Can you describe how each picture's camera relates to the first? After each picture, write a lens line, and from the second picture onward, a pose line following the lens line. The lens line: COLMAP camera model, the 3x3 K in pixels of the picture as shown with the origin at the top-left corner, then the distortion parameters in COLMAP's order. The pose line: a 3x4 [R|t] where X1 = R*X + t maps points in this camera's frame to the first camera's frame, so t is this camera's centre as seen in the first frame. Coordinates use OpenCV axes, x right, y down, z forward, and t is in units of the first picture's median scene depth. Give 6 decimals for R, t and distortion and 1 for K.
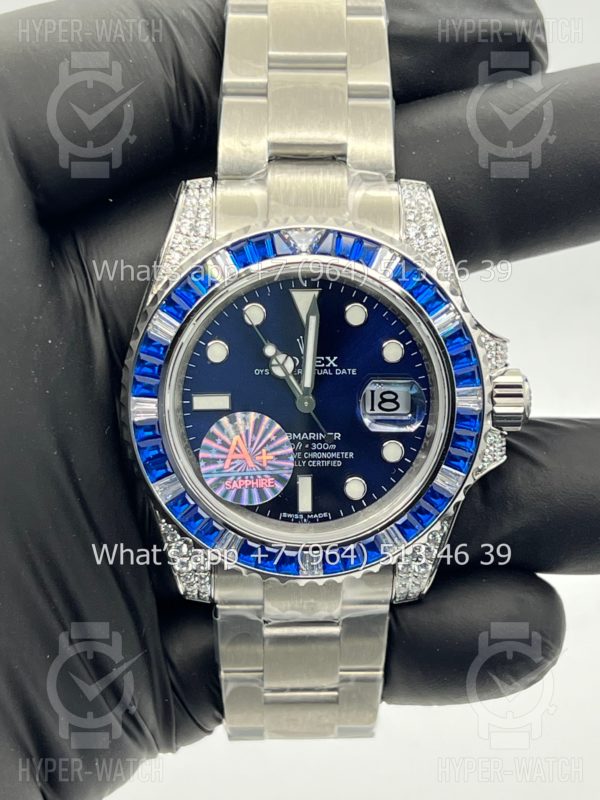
lens RADIAL K [[1938.0, 0, 300.0], [0, 1938.0, 400.0], [0, 0, 1]] dist [0.114084, 0.051986]
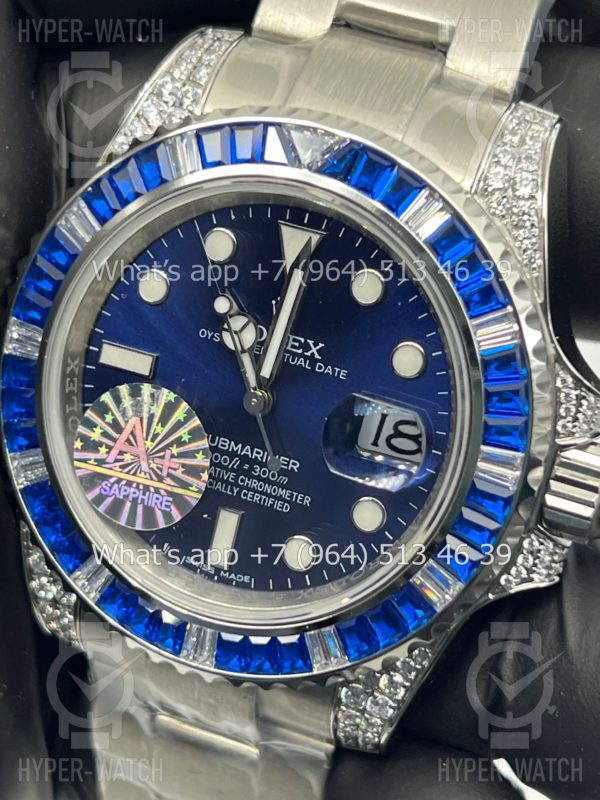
lens RADIAL K [[1938.0, 0, 300.0], [0, 1938.0, 400.0], [0, 0, 1]] dist [0.114084, 0.051986]
pose [[0.911686, 0.277138, -0.303353, 0.207952], [-0.278787, 0.959569, 0.038789, -0.027080], [0.301838, 0.049208, 0.952089, 0.399323]]
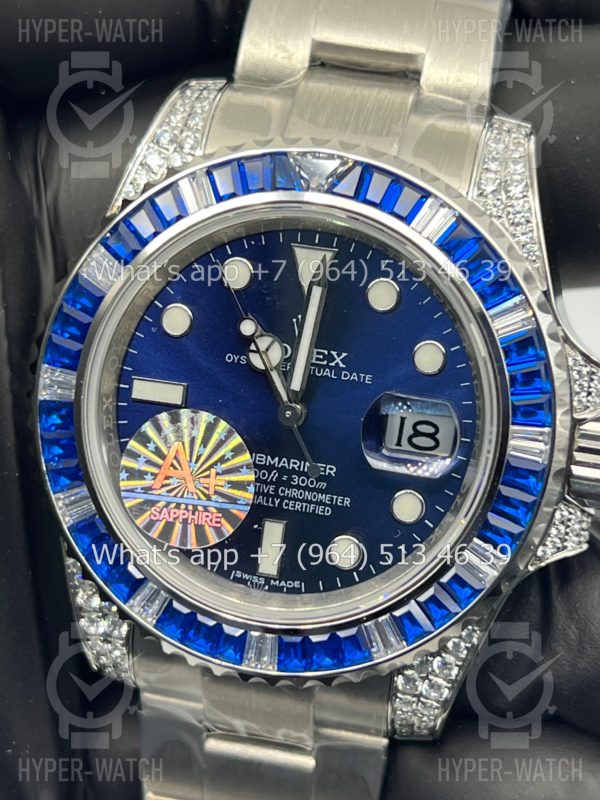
lens RADIAL K [[1938.0, 0, 300.0], [0, 1938.0, 400.0], [0, 0, 1]] dist [0.114084, 0.051986]
pose [[0.965895, 0.150177, -0.210936, 0.147806], [-0.165486, 0.984575, -0.056799, 0.034704], [0.199152, 0.089769, 0.975848, 0.341075]]
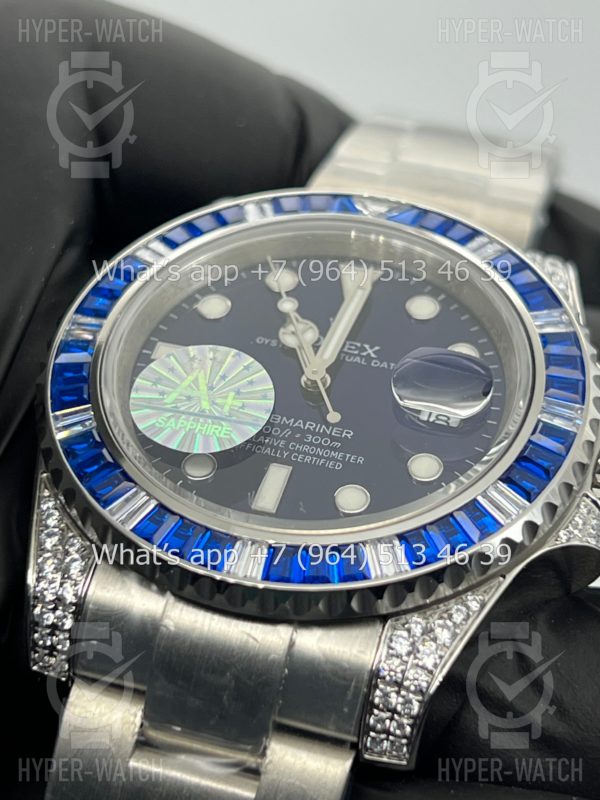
lens RADIAL K [[1938.0, 0, 300.0], [0, 1938.0, 400.0], [0, 0, 1]] dist [0.114084, 0.051986]
pose [[0.953849, 0.173779, -0.244892, 0.160745], [-0.298601, 0.635172, -0.712316, 0.477425], [0.031763, 0.752567, 0.657749, 0.569952]]
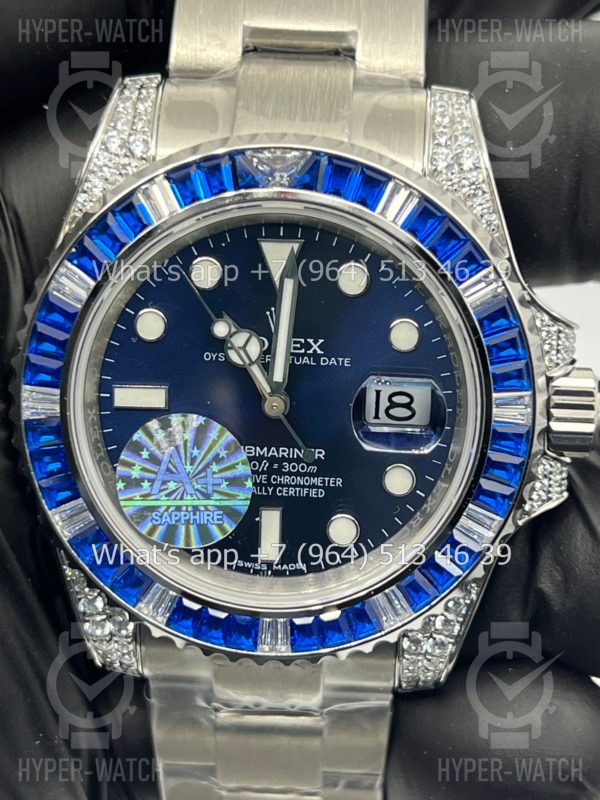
lens RADIAL K [[1938.0, 0, 300.0], [0, 1938.0, 400.0], [0, 0, 1]] dist [0.114084, 0.051986]
pose [[0.996128, 0.045185, -0.075408, 0.063723], [-0.043862, 0.998855, 0.019104, -0.013559], [0.076185, -0.015722, 0.996970, 0.311867]]
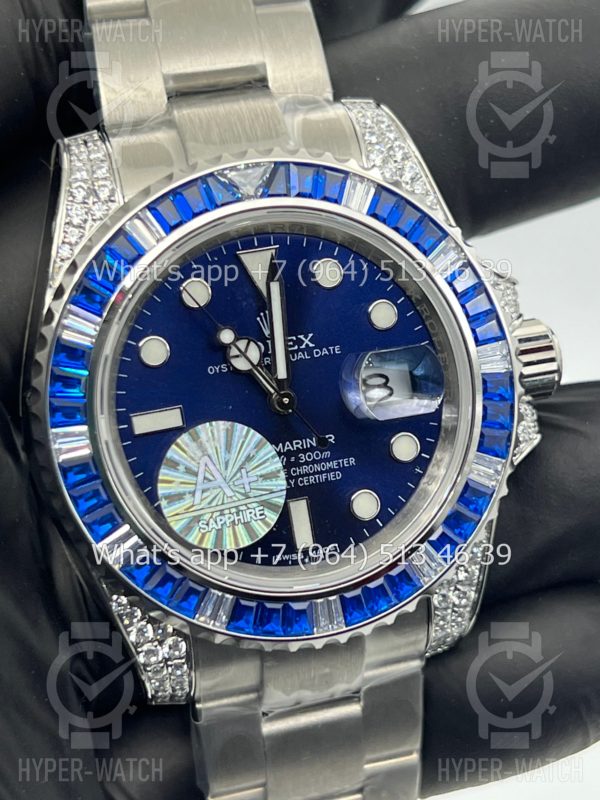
lens RADIAL K [[1938.0, 0, 300.0], [0, 1938.0, 400.0], [0, 0, 1]] dist [0.114084, 0.051986]
pose [[0.967778, -0.163375, 0.191609, -0.132220], [0.180970, 0.980380, -0.078128, 0.060138], [-0.175085, 0.110286, 0.978357, 0.275965]]
